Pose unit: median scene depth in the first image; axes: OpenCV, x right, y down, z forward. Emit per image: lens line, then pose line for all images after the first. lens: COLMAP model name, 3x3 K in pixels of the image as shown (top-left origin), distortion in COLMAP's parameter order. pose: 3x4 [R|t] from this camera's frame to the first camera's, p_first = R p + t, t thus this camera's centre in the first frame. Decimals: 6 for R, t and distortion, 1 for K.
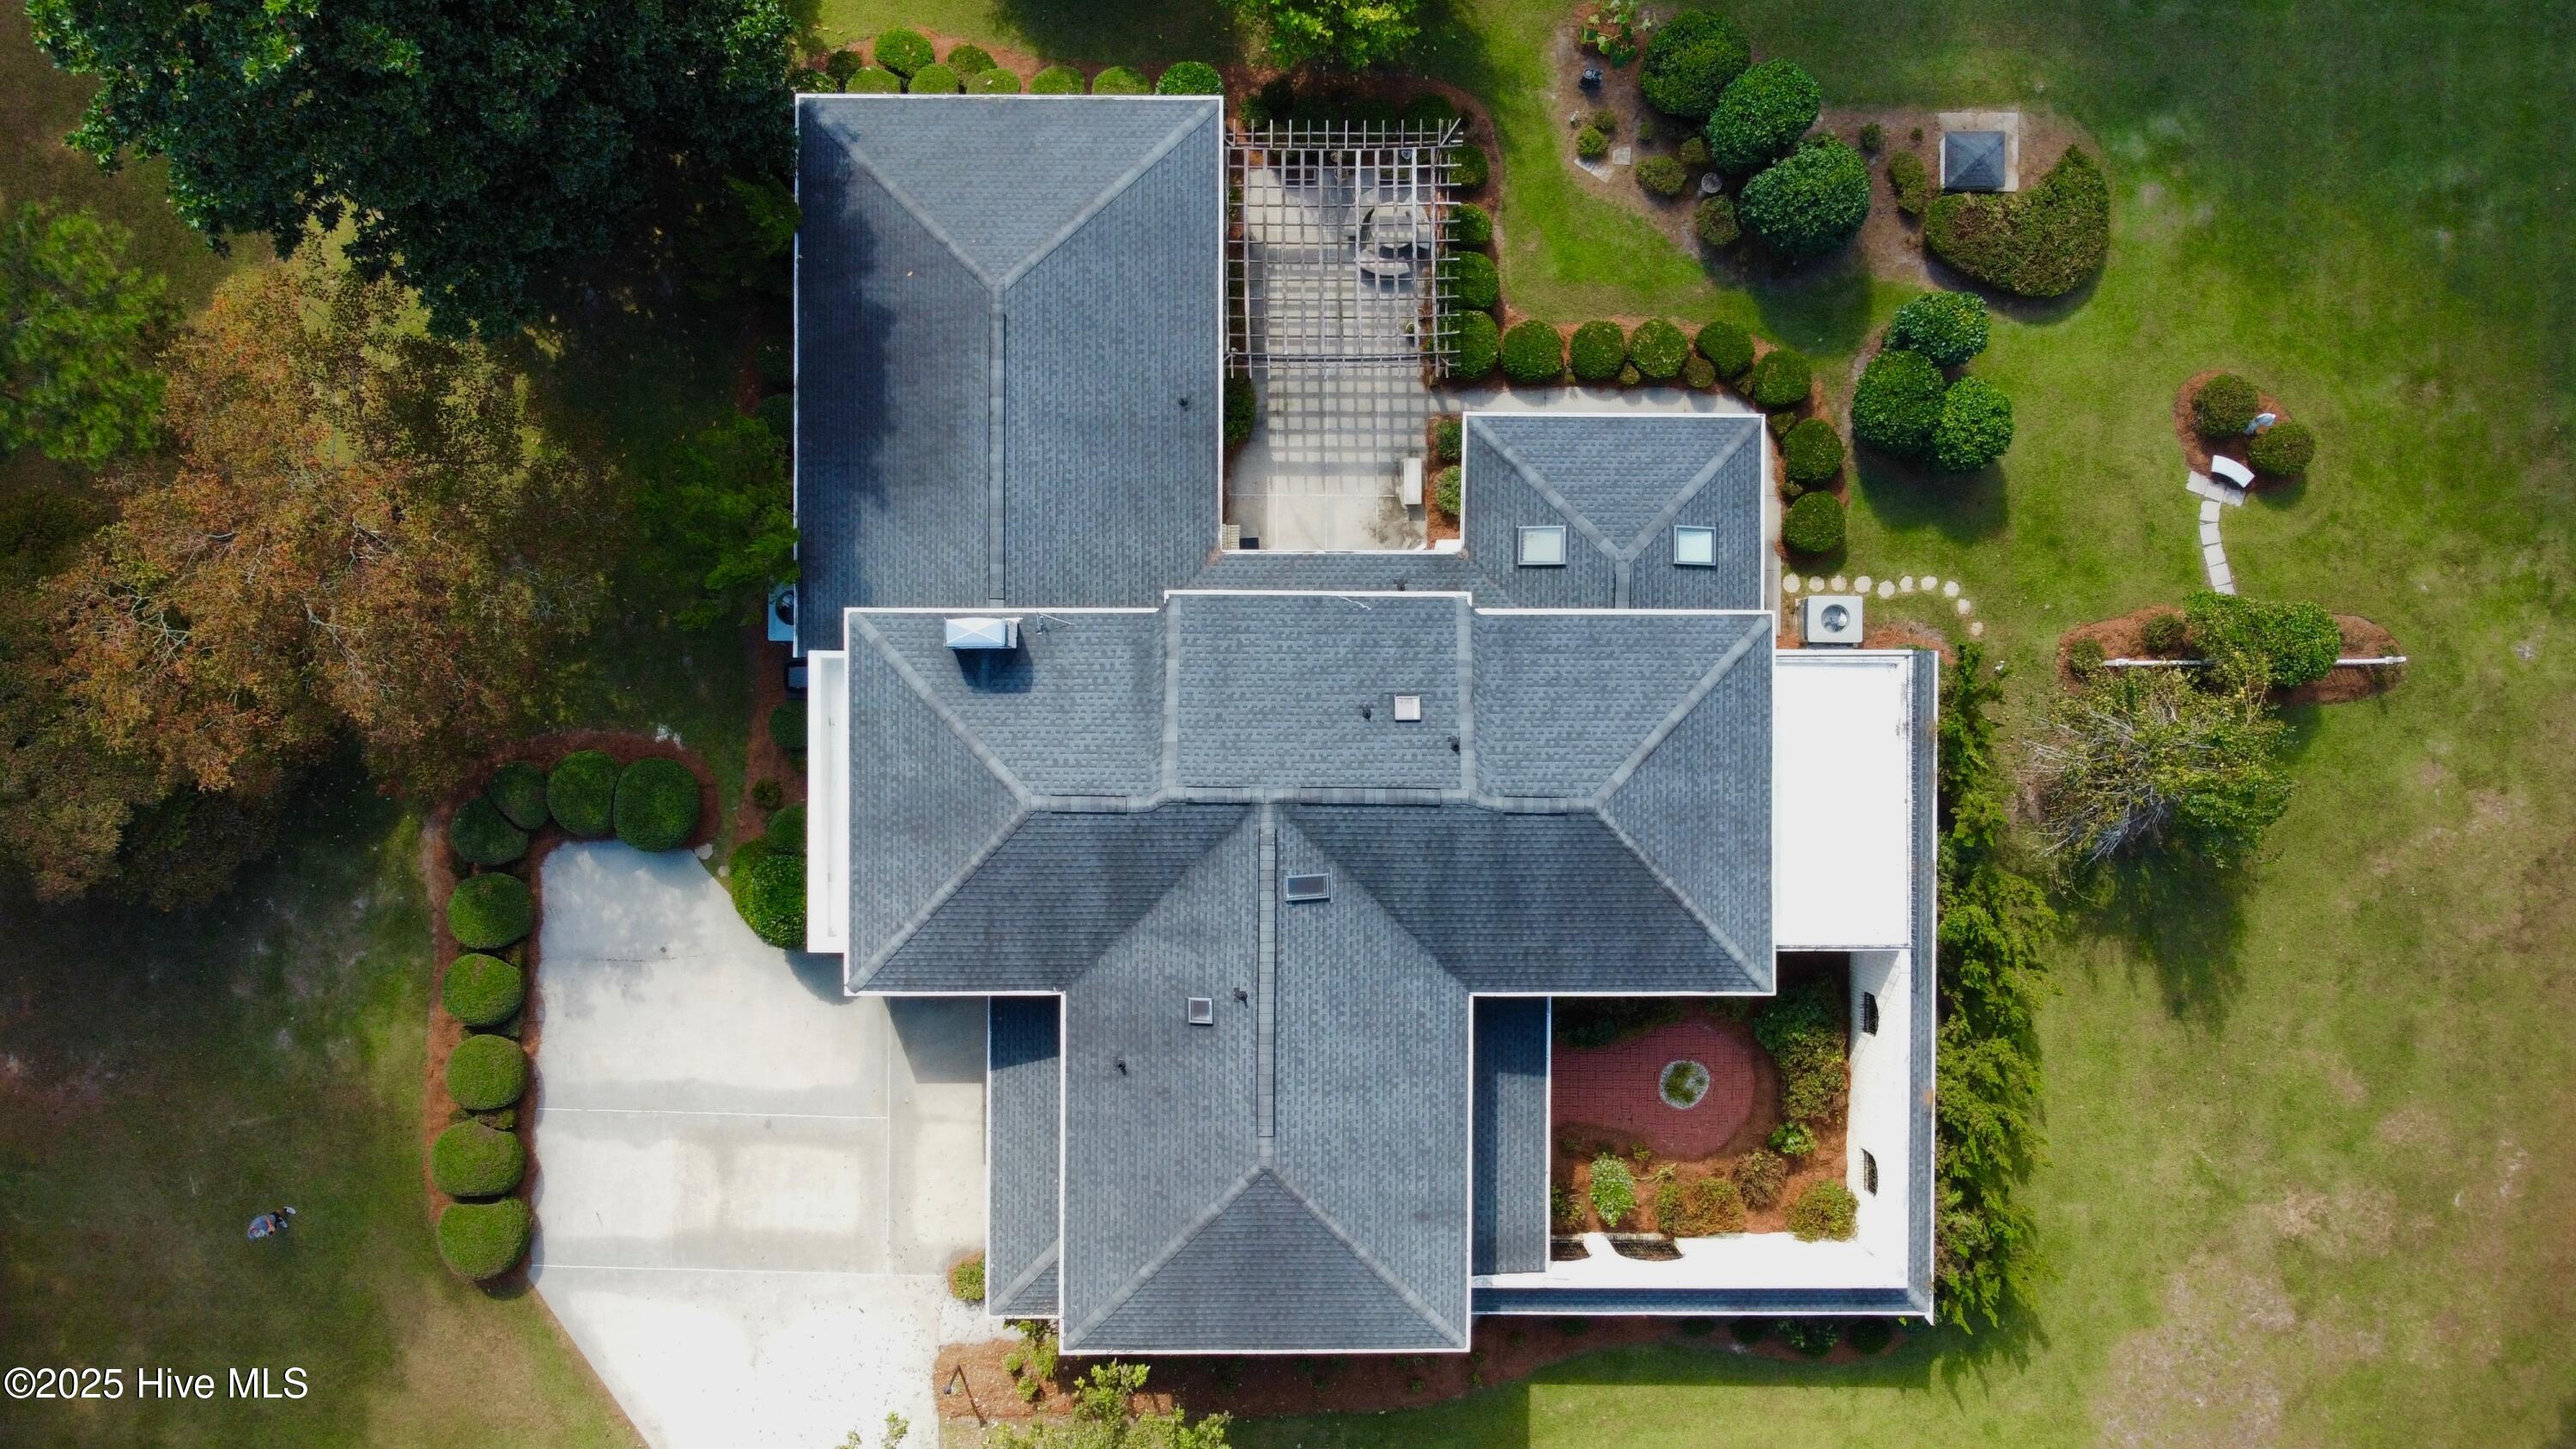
lens RADIAL K [[1997.8, 0, 1288.0], [0, 1997.8, 724.5], [0, 0, 1]] dist [-0.009255, -0.003476]
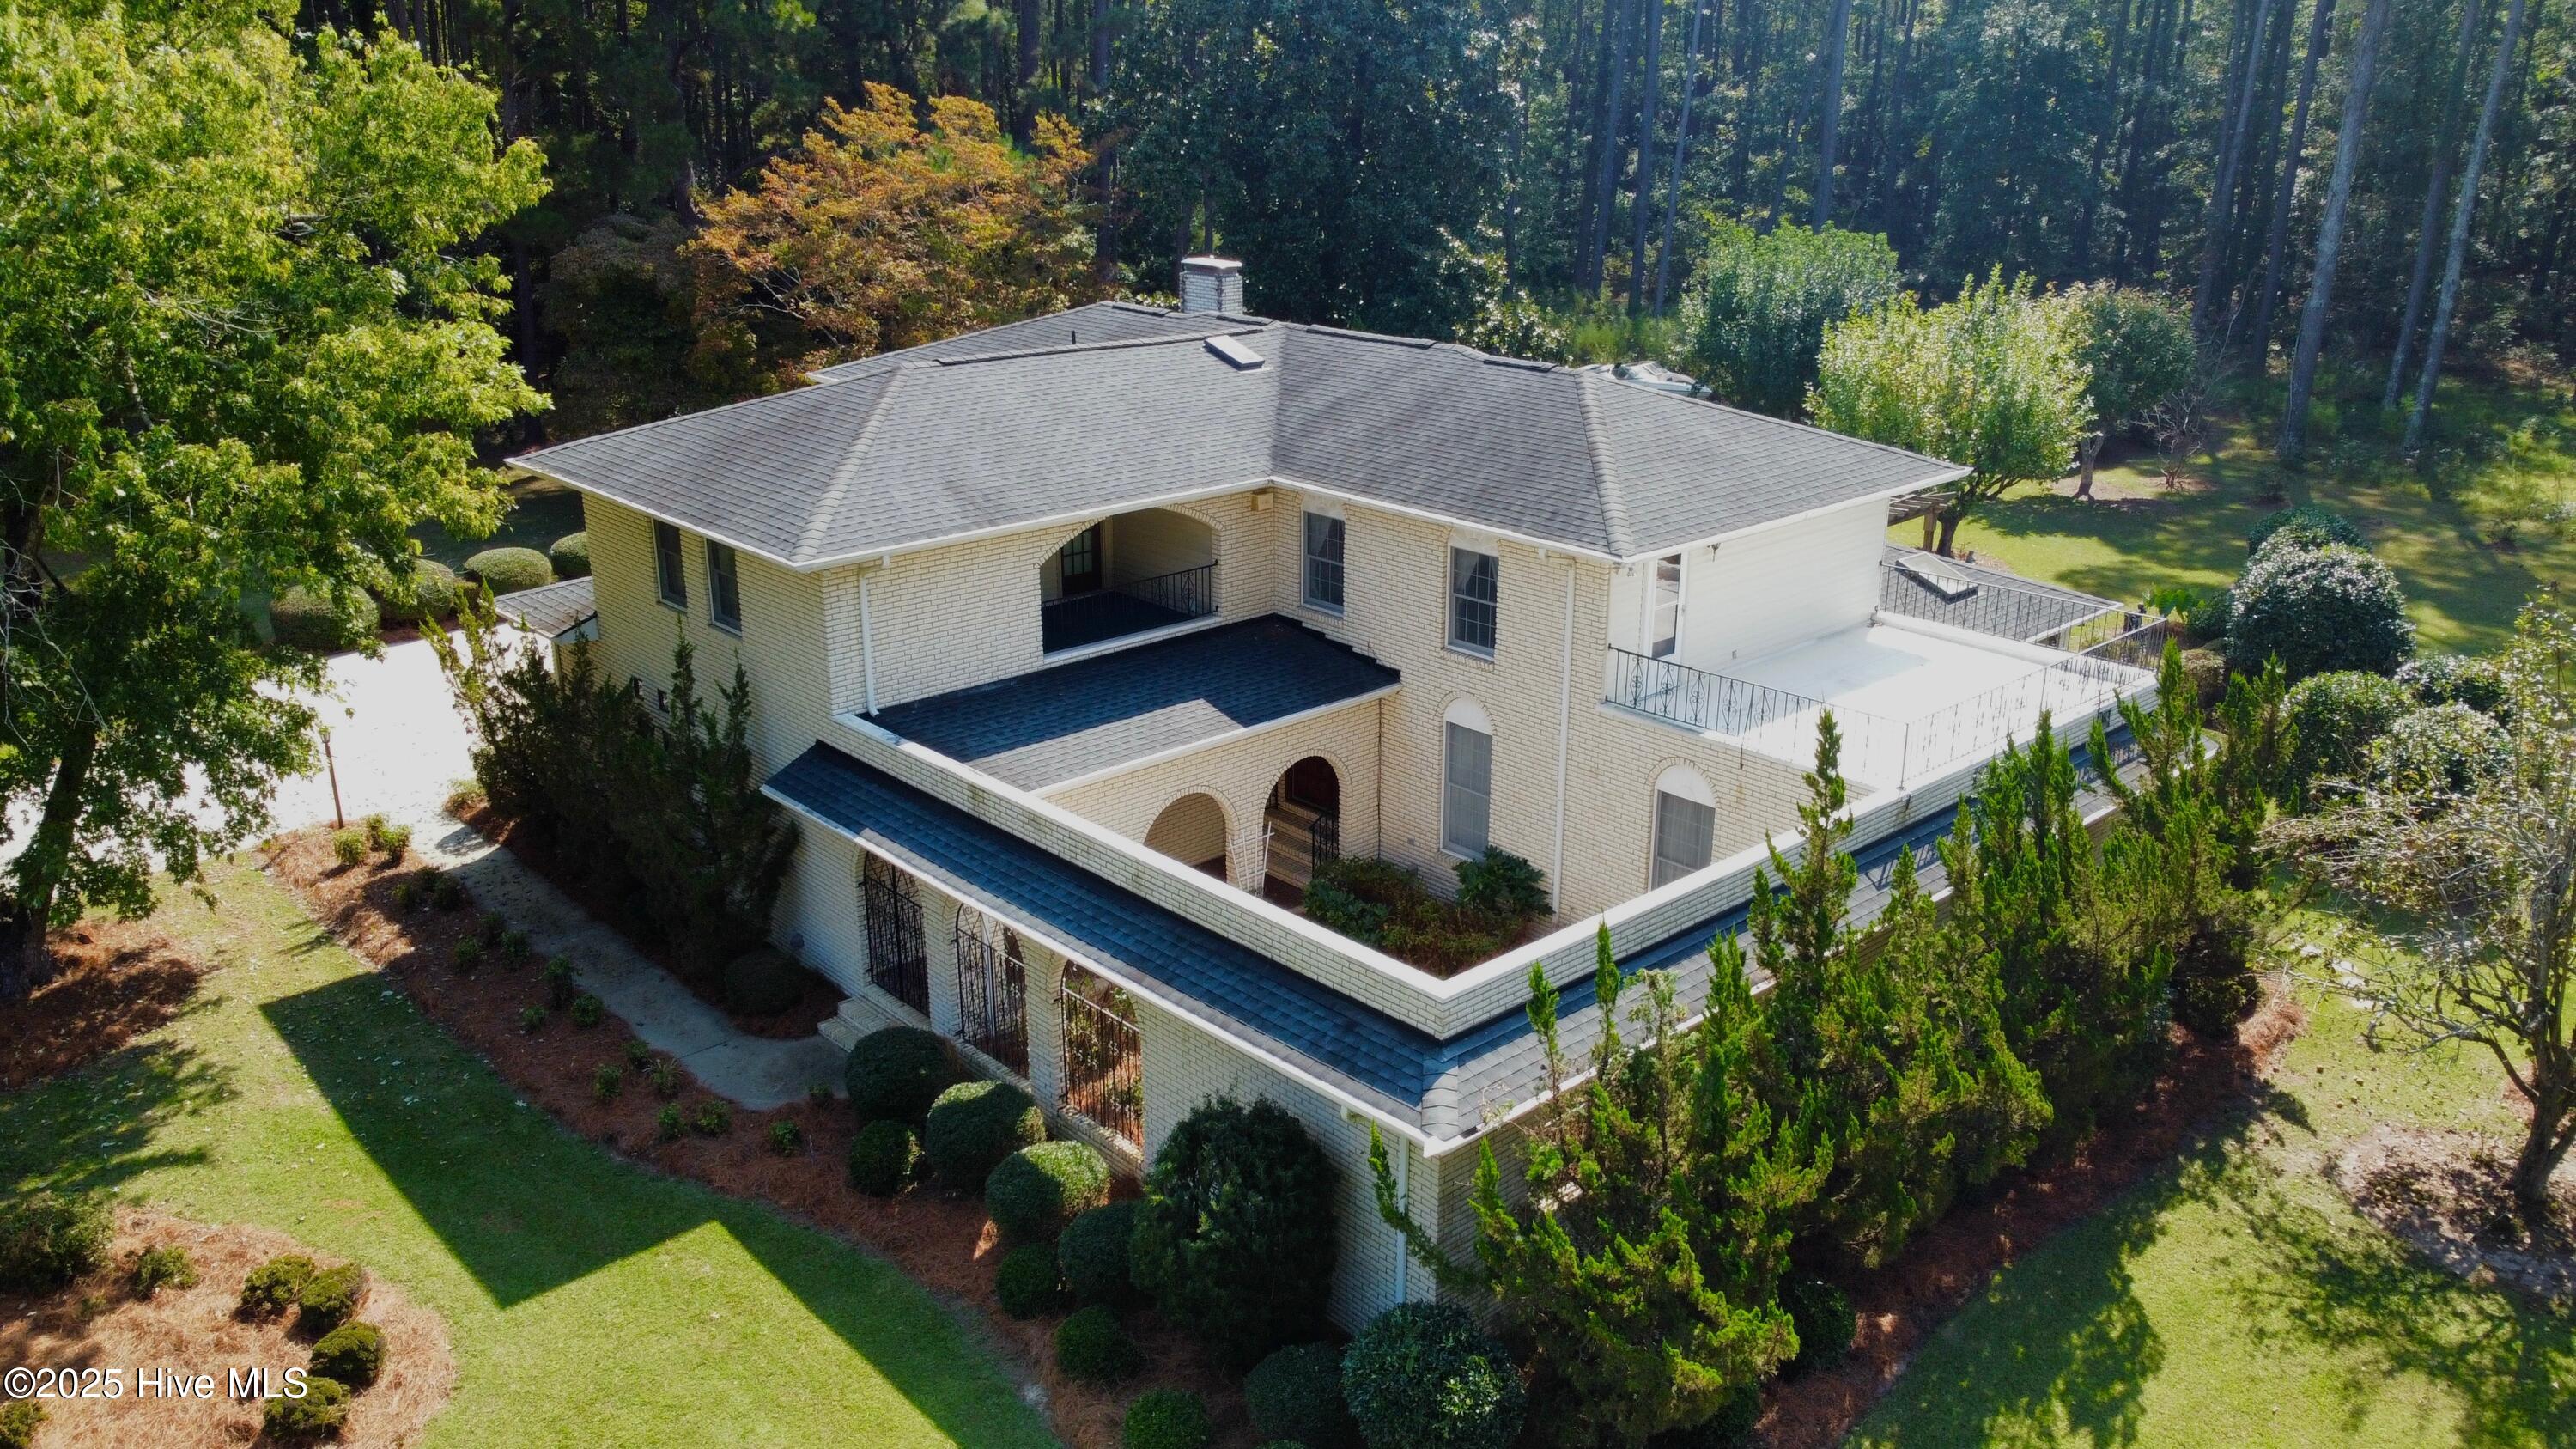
lens RADIAL K [[1997.8, 0, 1288.0], [0, 1997.8, 724.5], [0, 0, 1]] dist [-0.009255, -0.003476]
pose [[0.674252, 0.221473, -0.704510, 0.602577], [-0.738488, 0.207968, -0.641392, 0.592804], [0.004464, 0.952732, 0.303778, 0.890368]]
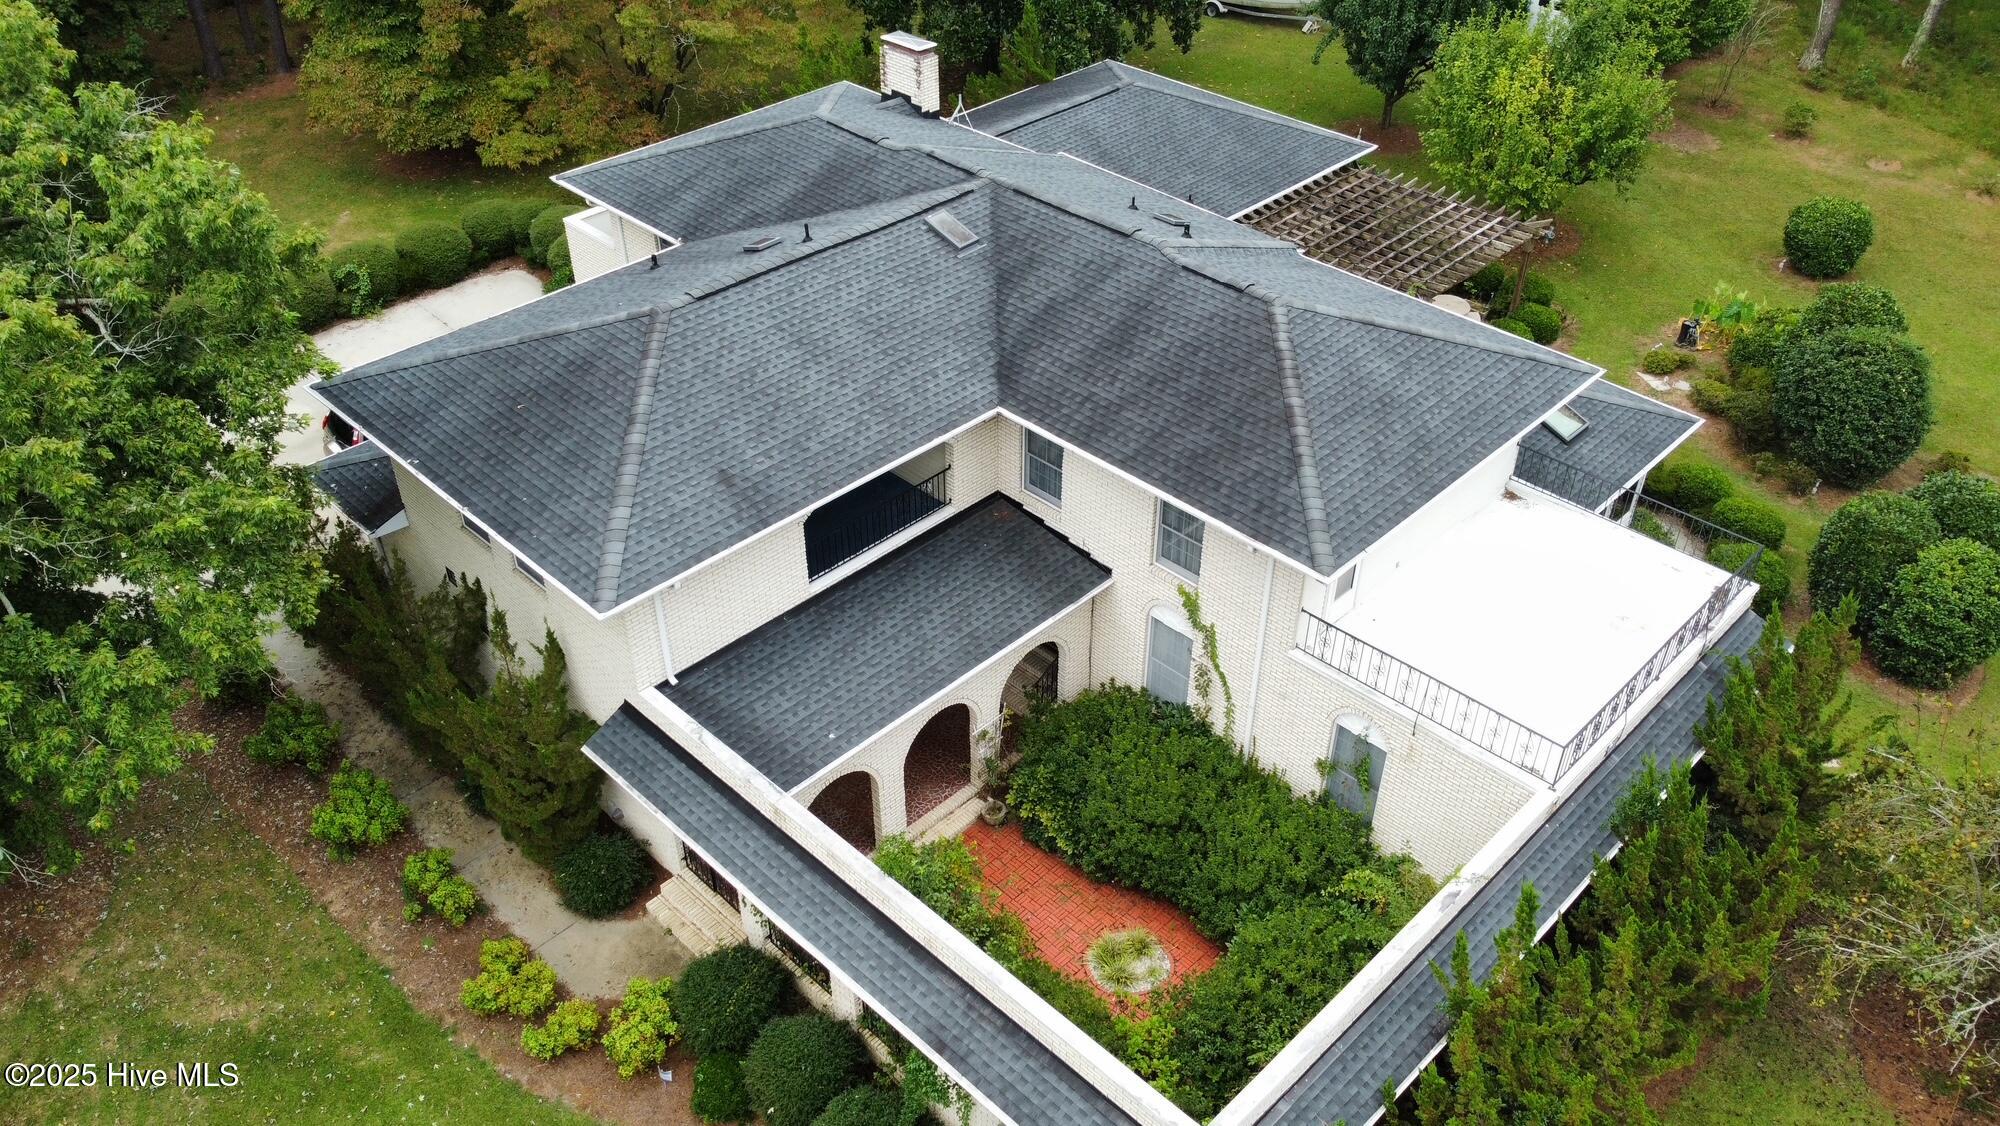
lens RADIAL K [[1531.4, 0, 1005.6], [0, 1531.4, 591.6], [0, 0, 1]] dist [-0.002006, 0.000053]
pose [[0.714365, 0.418976, -0.560484, 0.460565], [-0.699764, 0.431975, -0.568972, 0.505911], [0.003729, 0.798659, 0.601772, 0.715754]]
